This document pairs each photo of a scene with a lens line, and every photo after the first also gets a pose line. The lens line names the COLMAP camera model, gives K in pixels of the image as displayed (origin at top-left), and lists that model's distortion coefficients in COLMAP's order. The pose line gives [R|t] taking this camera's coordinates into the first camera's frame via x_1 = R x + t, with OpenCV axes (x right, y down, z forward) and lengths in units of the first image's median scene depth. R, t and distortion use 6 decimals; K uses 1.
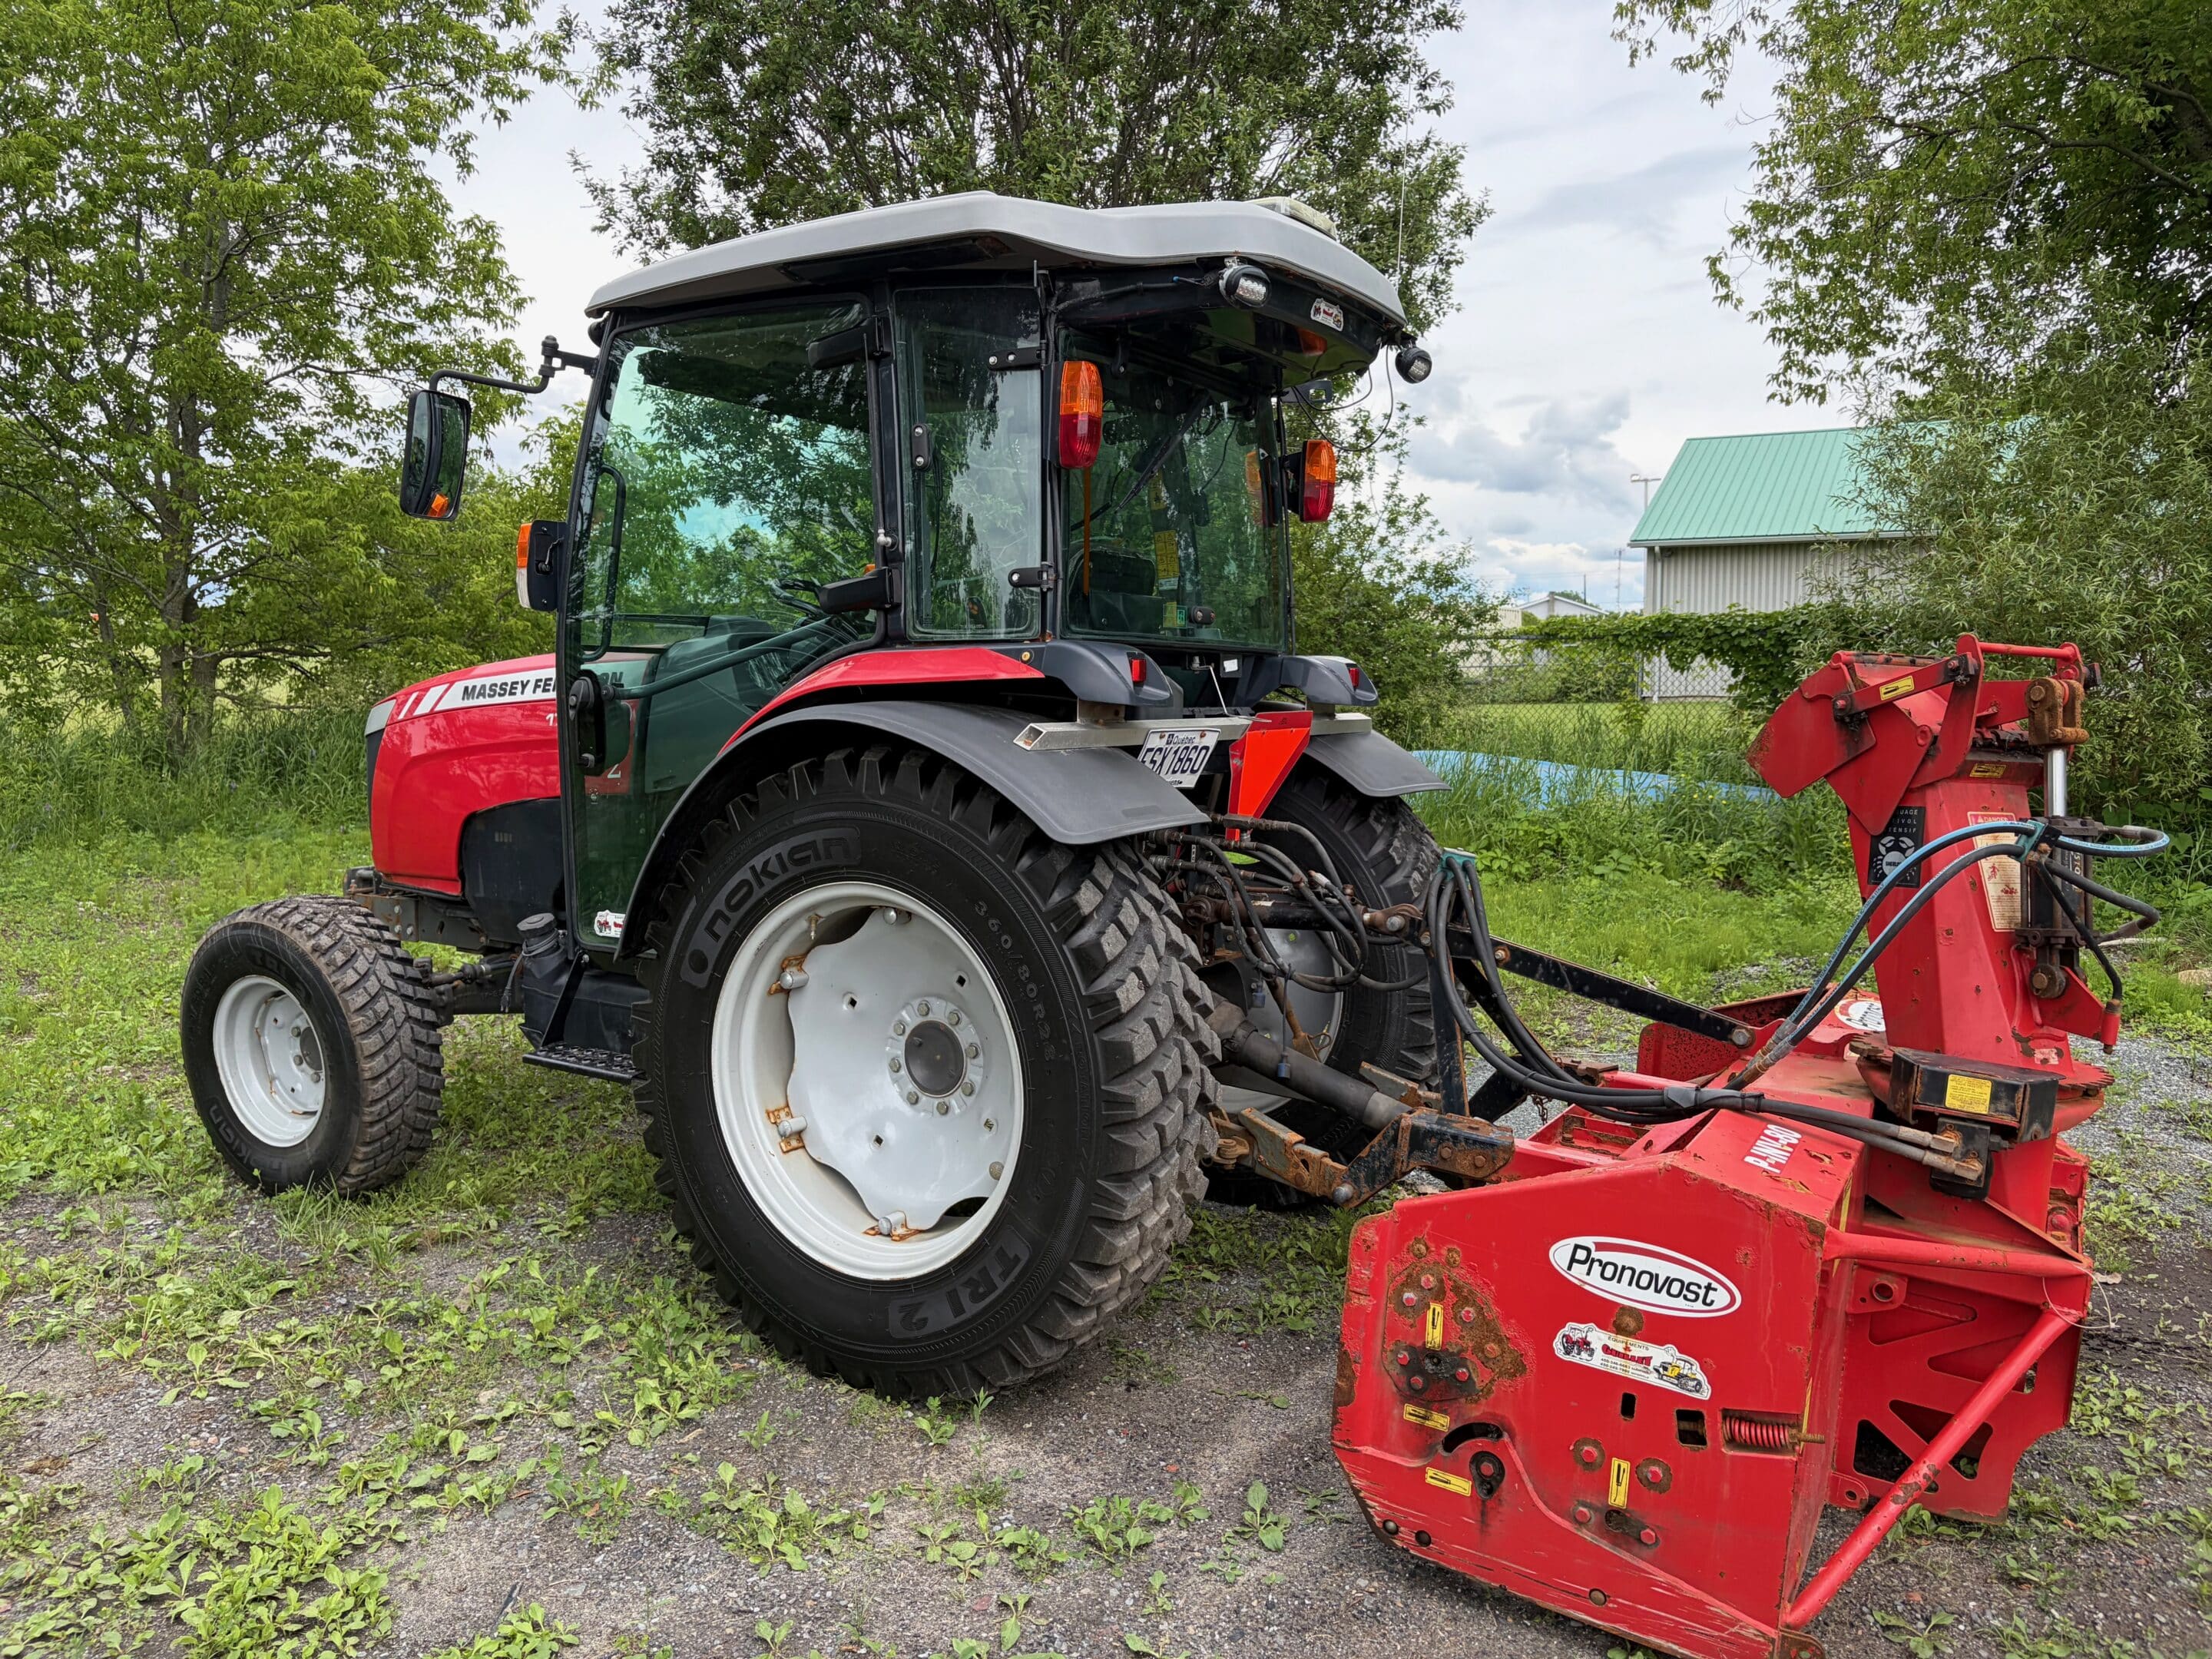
lens RADIAL K [[1670.9, 0, 1114.2], [0, 1670.9, 797.5], [0, 0, 1]] dist [0.107684, -0.414634]
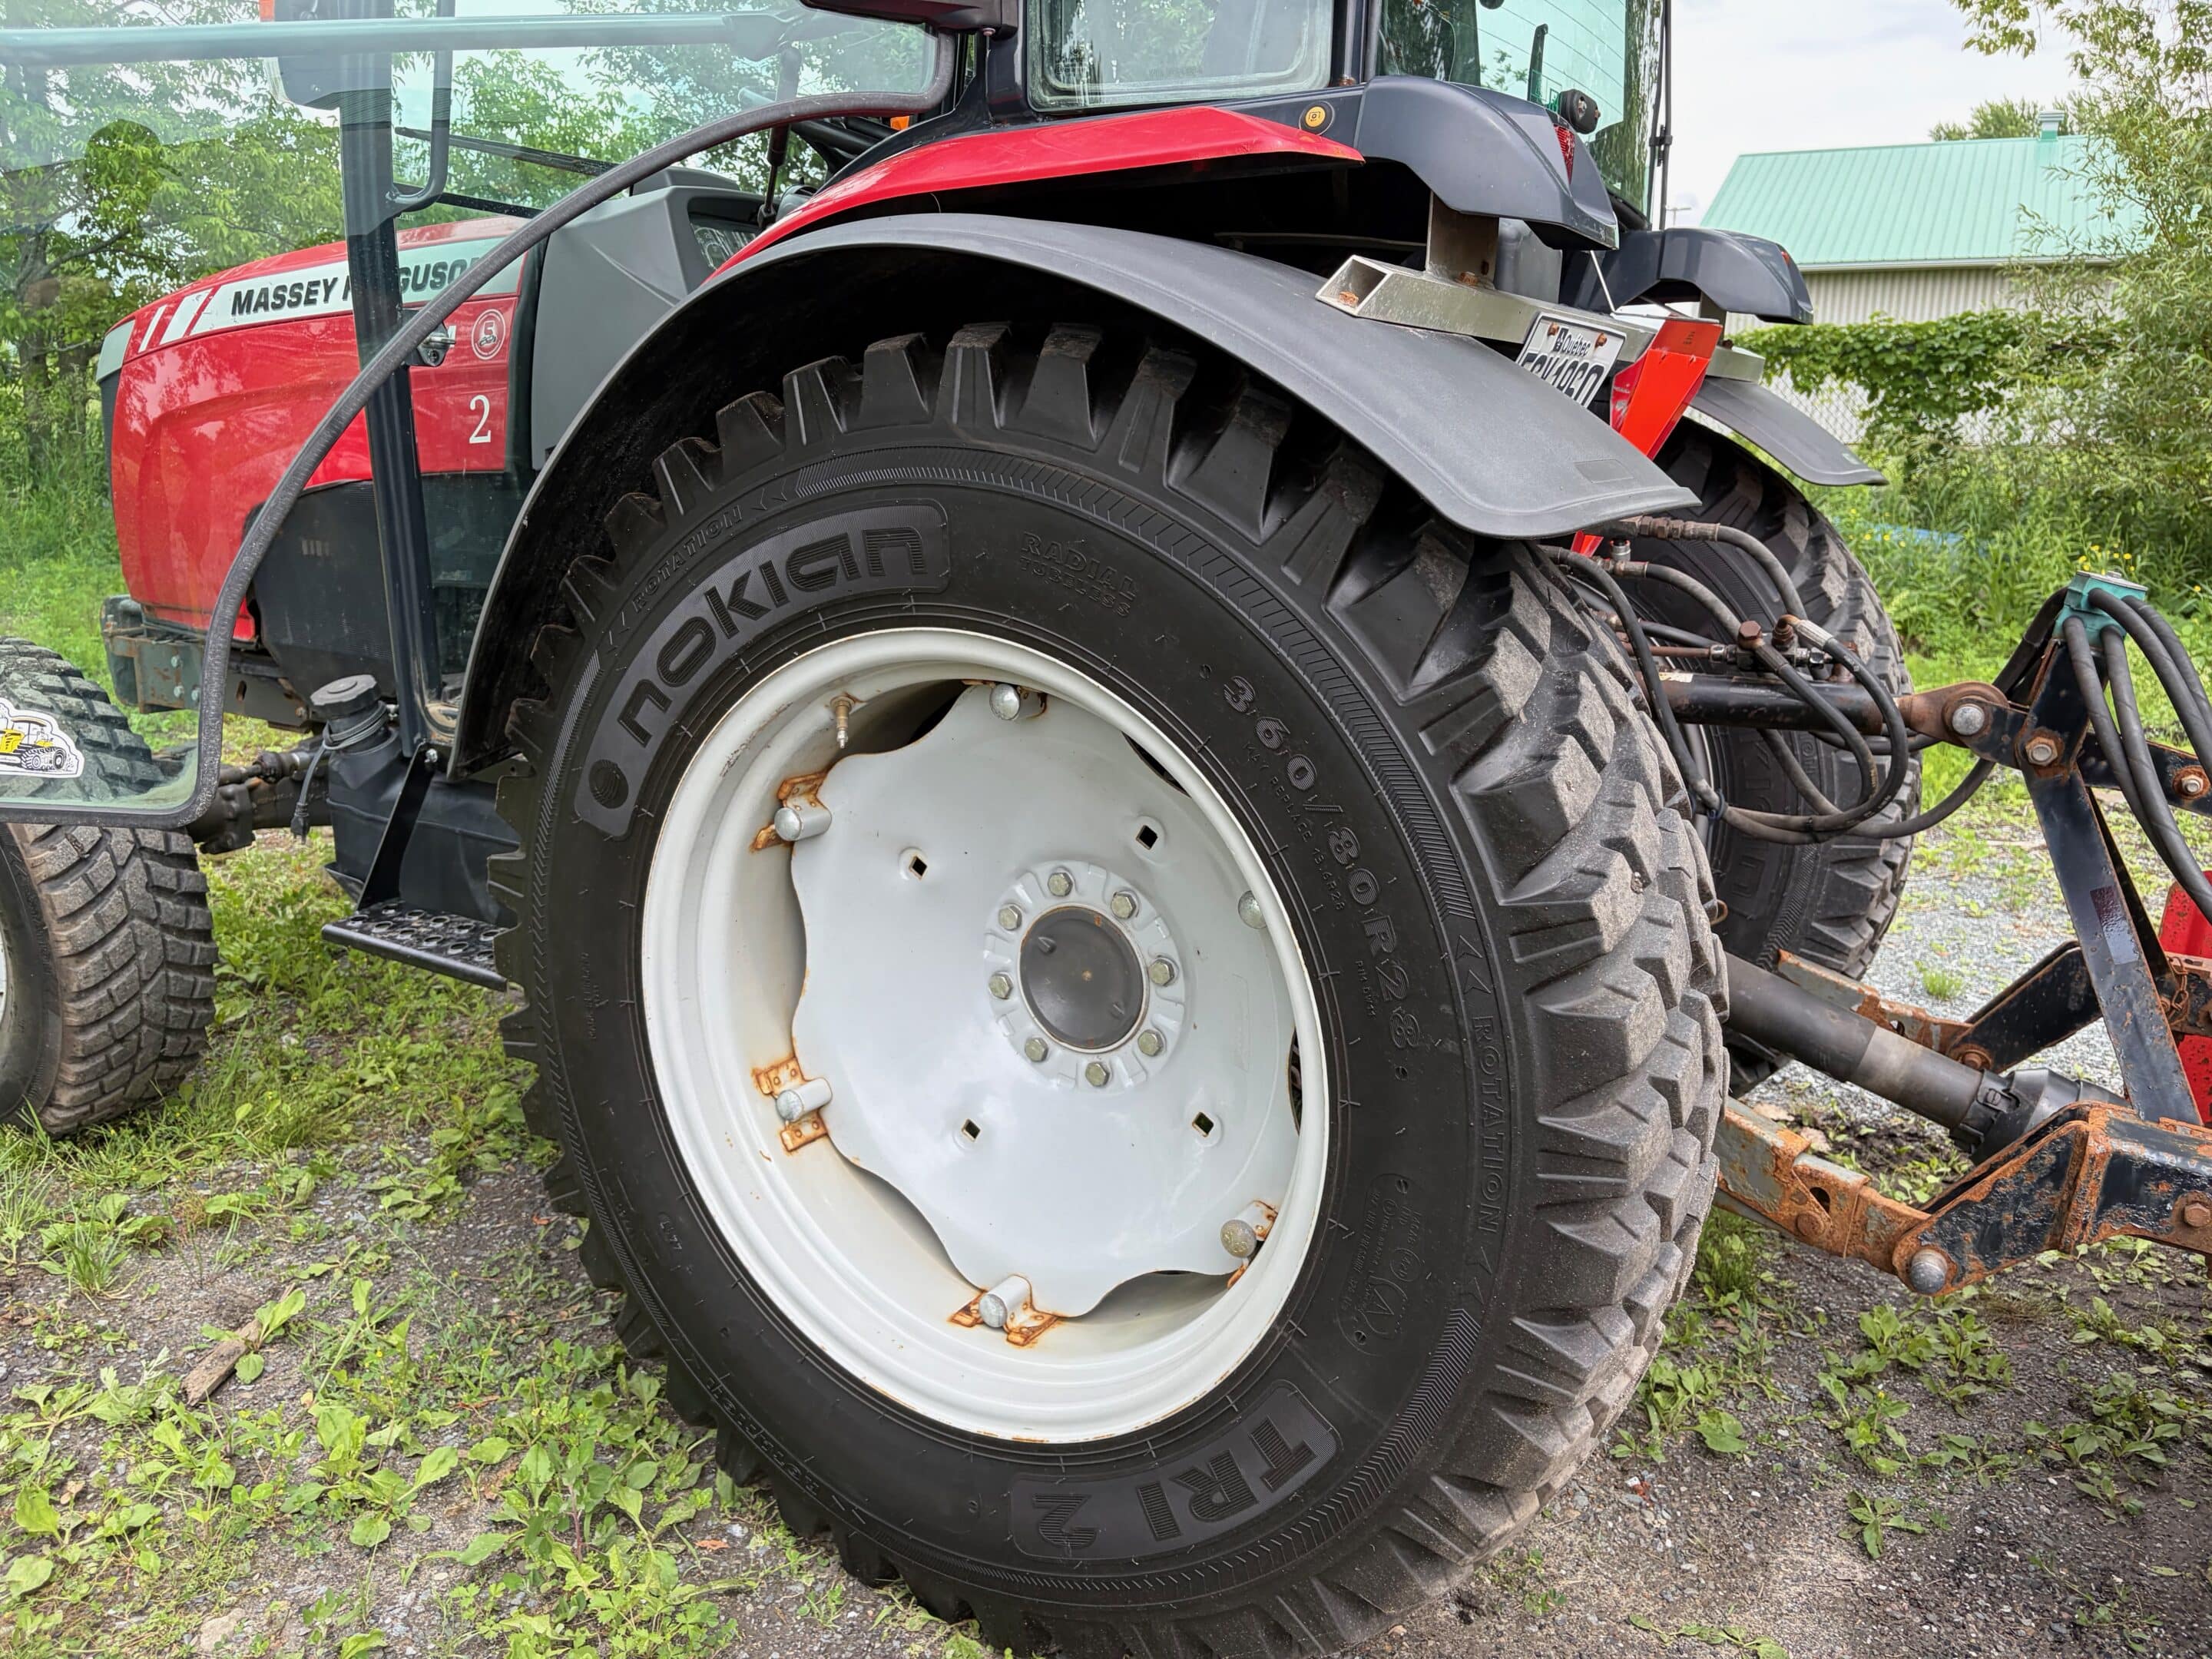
lens RADIAL K [[1663.4, 0, 1106.0], [0, 1663.4, 829.5], [0, 0, 1]] dist [0.024517, -0.050761]
pose [[0.999889, 0.011883, 0.008945, -0.104192], [-0.013212, 0.985842, 0.167155, 0.026570], [-0.006832, -0.167255, 0.985890, 0.507685]]
